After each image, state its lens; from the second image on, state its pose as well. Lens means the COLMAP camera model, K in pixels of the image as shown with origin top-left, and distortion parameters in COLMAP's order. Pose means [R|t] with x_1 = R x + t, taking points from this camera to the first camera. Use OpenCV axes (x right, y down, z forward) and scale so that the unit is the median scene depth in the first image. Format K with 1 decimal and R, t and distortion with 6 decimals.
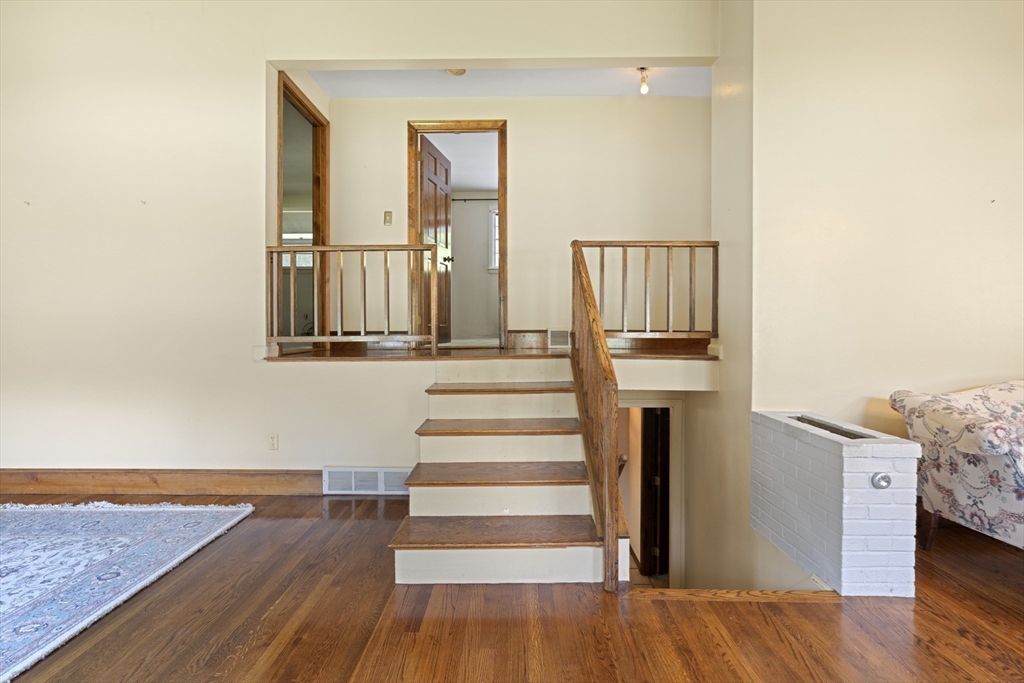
lens RADIAL K [[466.9, 0, 512.2], [0, 466.9, 333.5], [0, 0, 1]] dist [-0.004070, 0.001047]
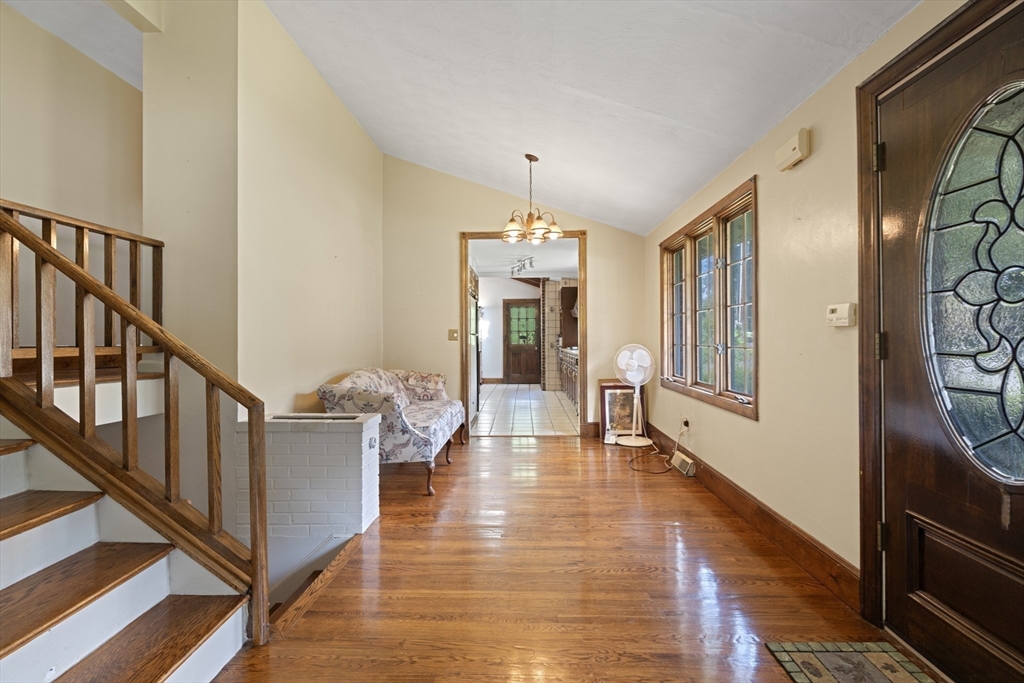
lens RADIAL K [[466.9, 0, 511.7], [0, 466.9, 339.3], [0, 0, 1]] dist [-0.004070, 0.001047]
pose [[0.026947, -0.006707, 0.999614, -0.643176], [0.020347, 0.999774, 0.006160, -0.009705], [-0.999430, 0.020173, 0.027077, 0.503566]]
